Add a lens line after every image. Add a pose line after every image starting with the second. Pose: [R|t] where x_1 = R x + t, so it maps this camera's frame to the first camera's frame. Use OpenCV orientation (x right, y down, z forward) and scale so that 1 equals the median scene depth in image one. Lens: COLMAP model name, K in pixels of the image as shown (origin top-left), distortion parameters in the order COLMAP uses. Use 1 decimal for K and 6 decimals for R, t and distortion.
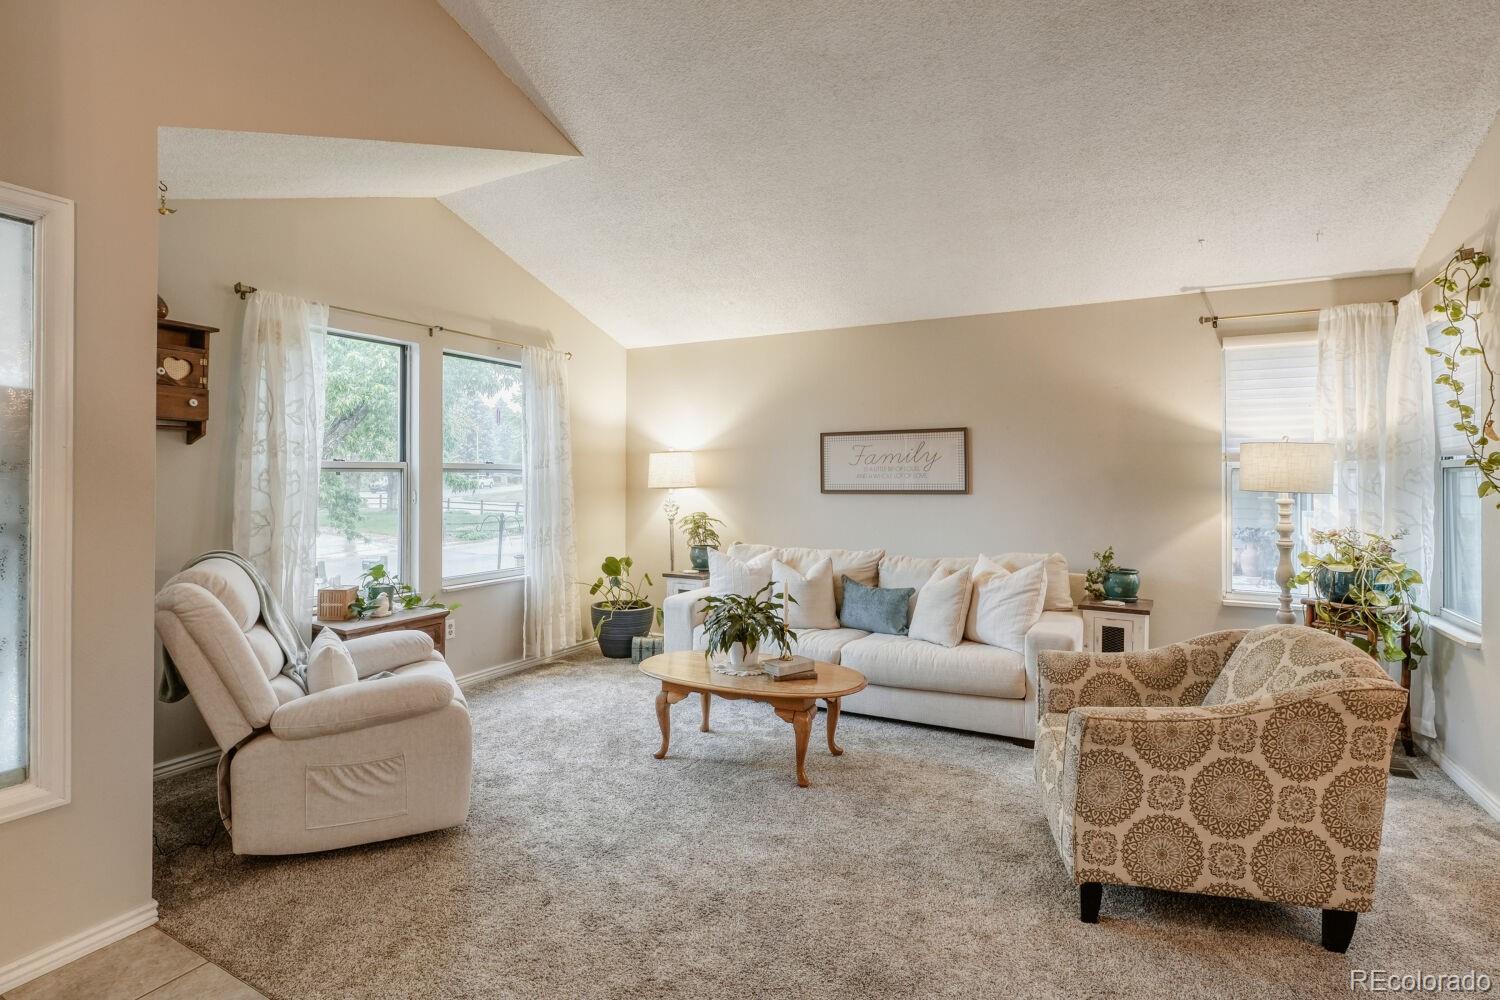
lens RADIAL K [[749.4, 0, 745.3], [0, 749.4, 477.7], [0, 0, 1]] dist [-0.035375, 0.006387]
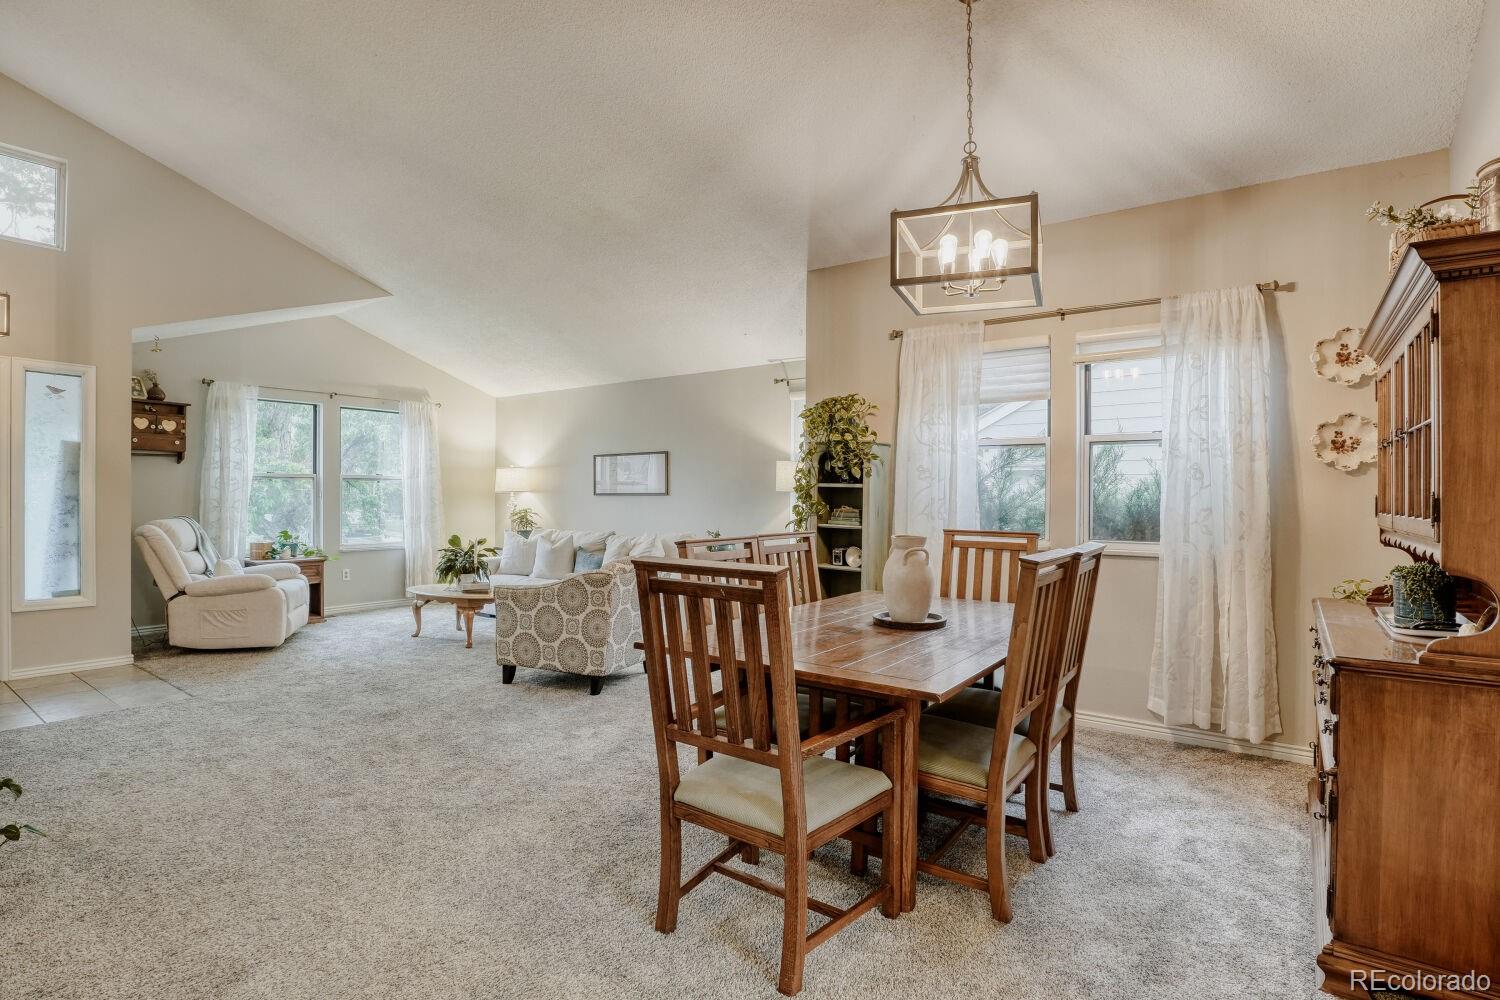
lens RADIAL K [[749.4, 0, 744.4], [0, 749.4, 506.8], [0, 0, 1]] dist [-0.035375, 0.006387]
pose [[0.990872, 0.006366, -0.134656, 0.880011], [-0.004283, 0.999867, 0.015750, 0.027664], [0.134739, -0.015029, 0.990767, -0.644807]]
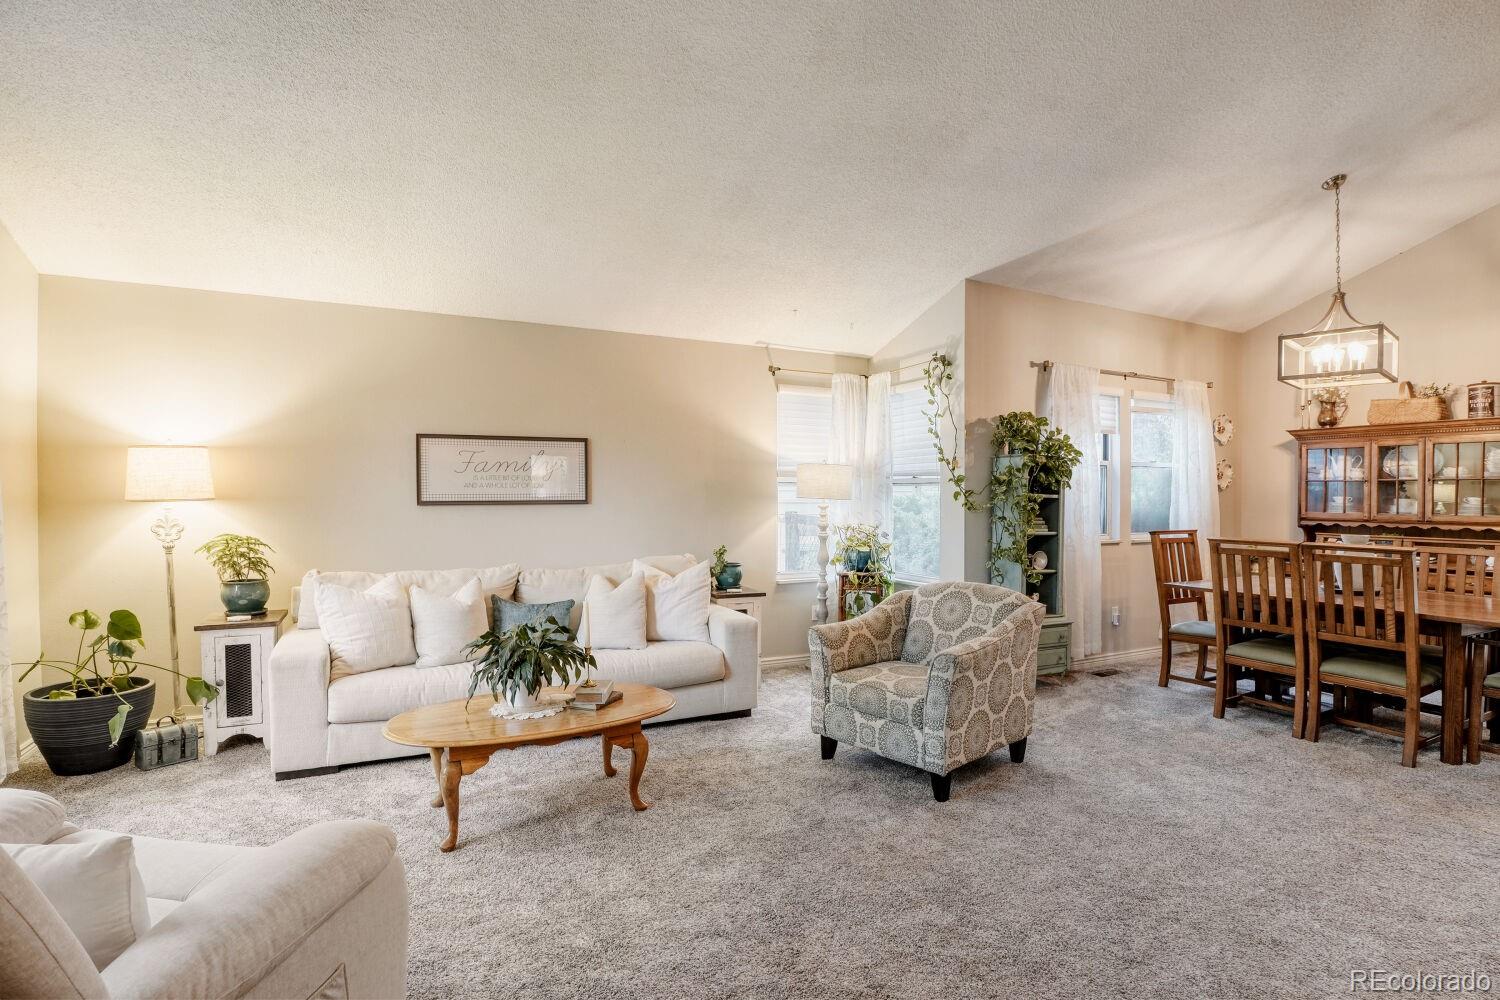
lens RADIAL K [[749.4, 0, 744.8], [0, 749.4, 506.5], [0, 0, 1]] dist [-0.035375, 0.006387]
pose [[0.551153, -0.012826, 0.834305, -0.580776], [-0.005429, 0.999806, 0.018957, 0.006503], [-0.834386, -0.014977, 0.550977, 0.335633]]
